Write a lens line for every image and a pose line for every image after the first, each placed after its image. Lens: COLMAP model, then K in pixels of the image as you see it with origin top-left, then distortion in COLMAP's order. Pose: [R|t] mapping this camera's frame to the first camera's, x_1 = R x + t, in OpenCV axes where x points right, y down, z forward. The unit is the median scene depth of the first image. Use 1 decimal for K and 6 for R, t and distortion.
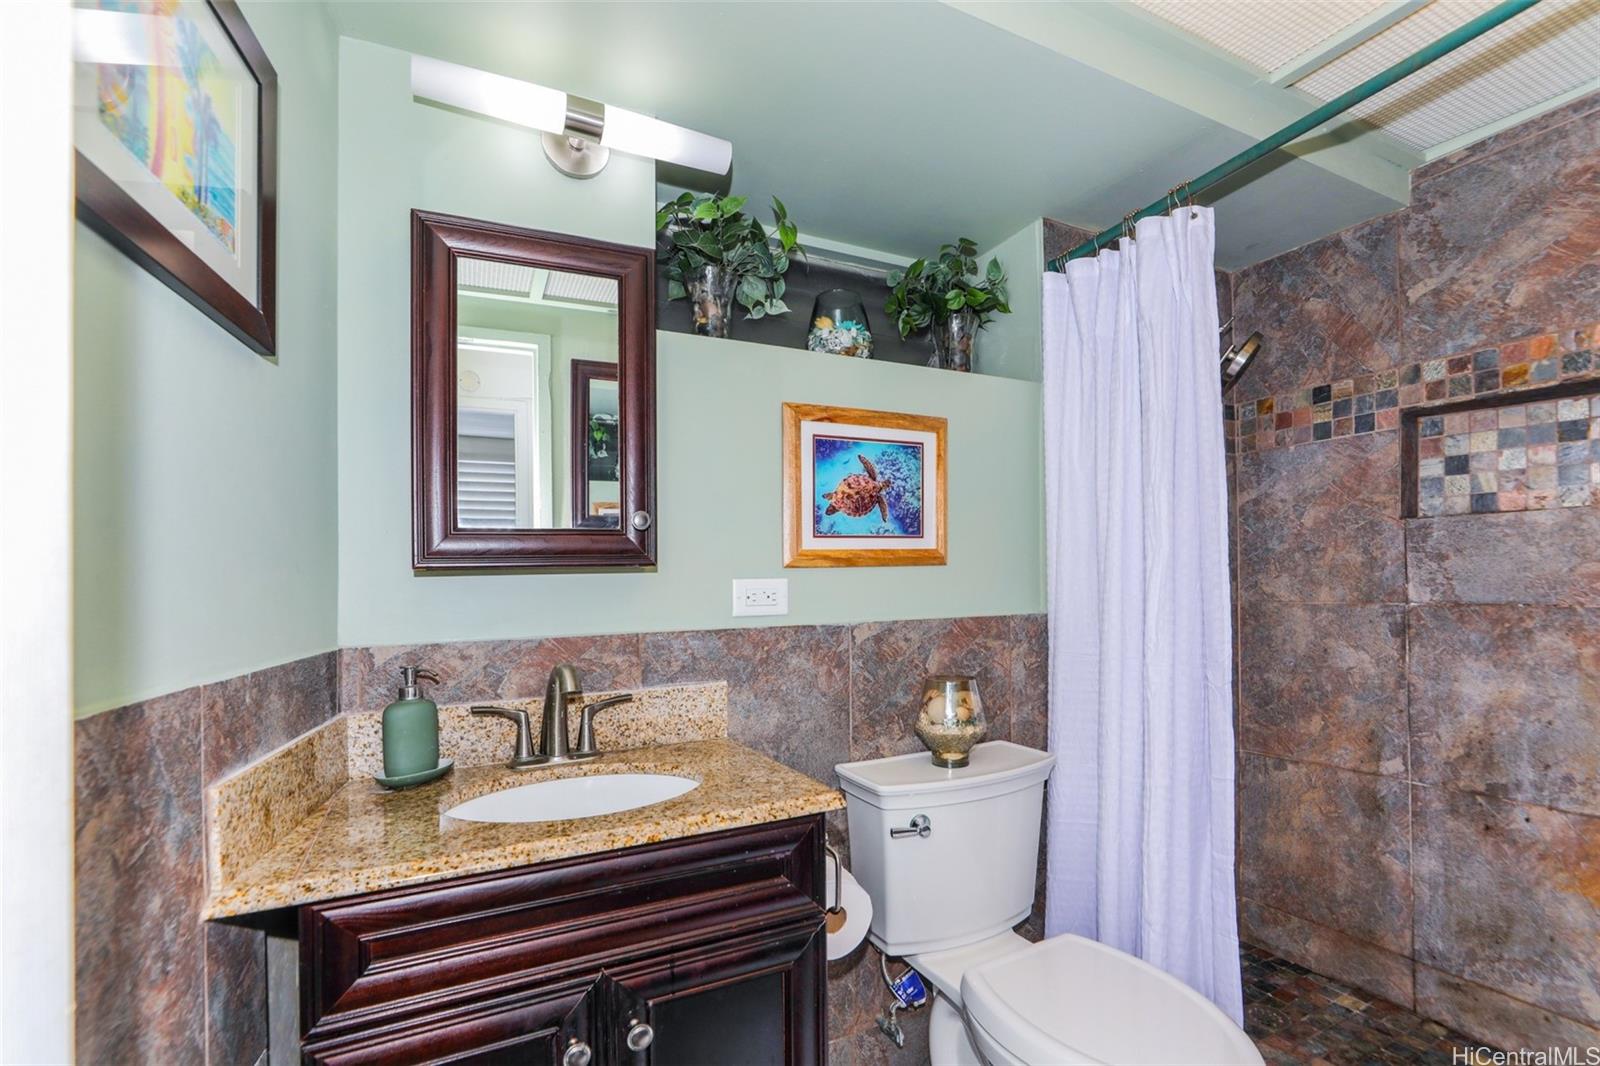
lens RADIAL K [[733.1, 0, 801.7], [0, 733.1, 582.5], [0, 0, 1]] dist [-0.005562, -0.000249]
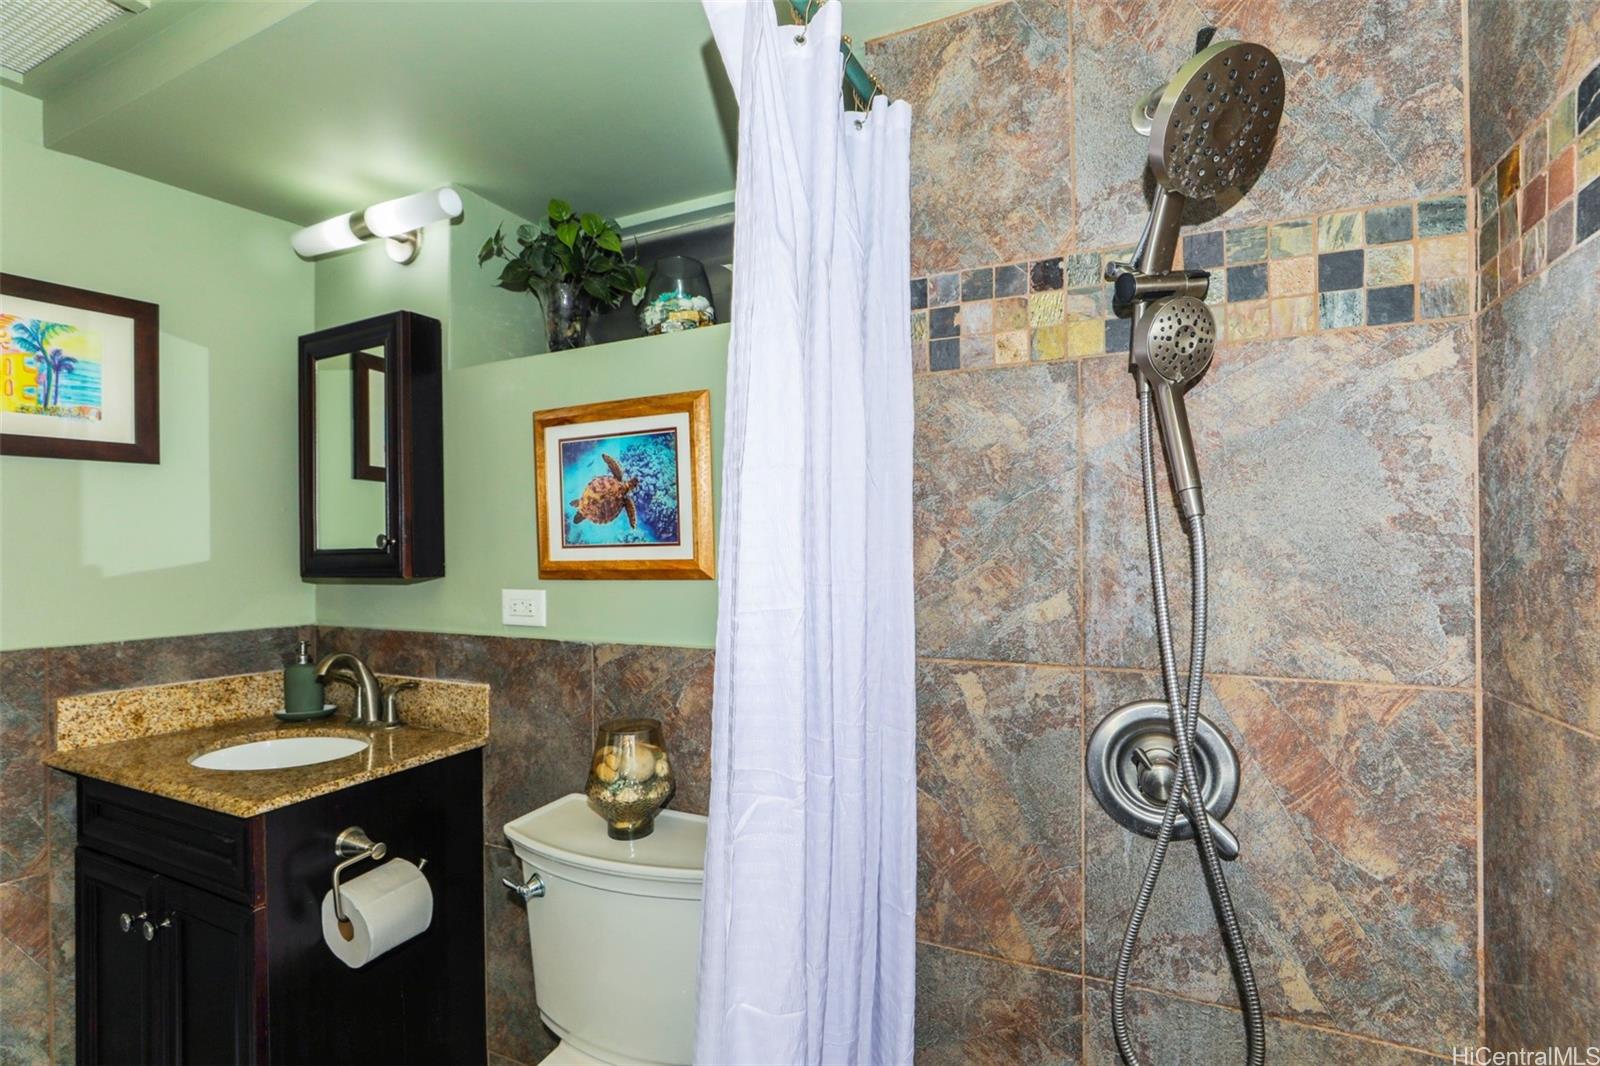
lens RADIAL K [[733.1, 0, 799.8], [0, 733.1, 534.2], [0, 0, 1]] dist [-0.005562, -0.000249]
pose [[0.609949, 0.001634, -0.792439, 0.925524], [0.002823, 0.999987, 0.004235, -0.079695], [0.792435, -0.004820, 0.609937, 0.643534]]
